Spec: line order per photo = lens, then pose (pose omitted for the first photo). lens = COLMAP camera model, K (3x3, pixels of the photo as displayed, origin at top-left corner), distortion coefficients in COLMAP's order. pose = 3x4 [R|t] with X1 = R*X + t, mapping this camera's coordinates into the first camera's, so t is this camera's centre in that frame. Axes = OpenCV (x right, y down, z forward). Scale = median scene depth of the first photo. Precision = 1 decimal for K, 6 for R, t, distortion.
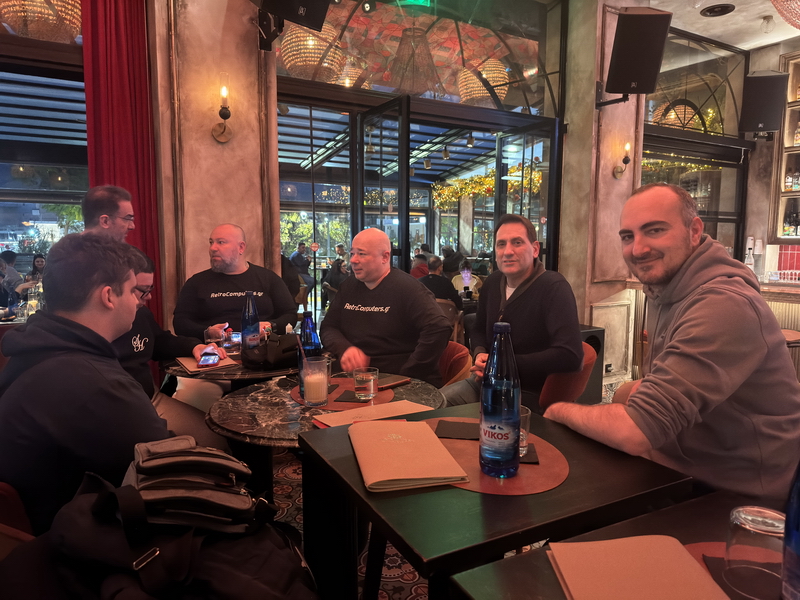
lens RADIAL K [[556.5, 0, 393.0], [0, 556.5, 298.6], [0, 0, 1]] dist [-0.001659, -0.005329]
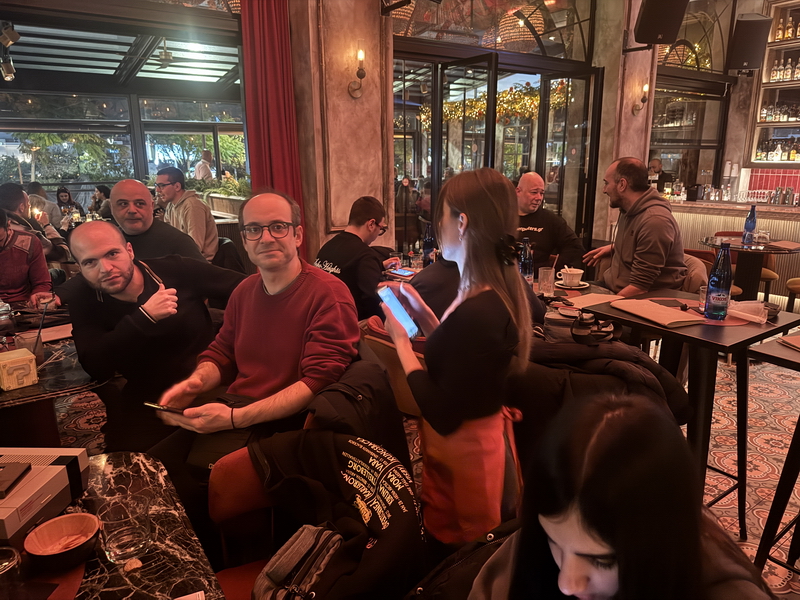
lens RADIAL K [[556.5, 0, 401.8], [0, 556.5, 297.1], [0, 0, 1]] dist [-0.001659, -0.005329]
pose [[0.994487, -0.038322, 0.097608, -0.219397], [0.024049, 0.989371, 0.143413, -0.015850], [-0.102066, -0.140275, 0.984838, -0.165322]]
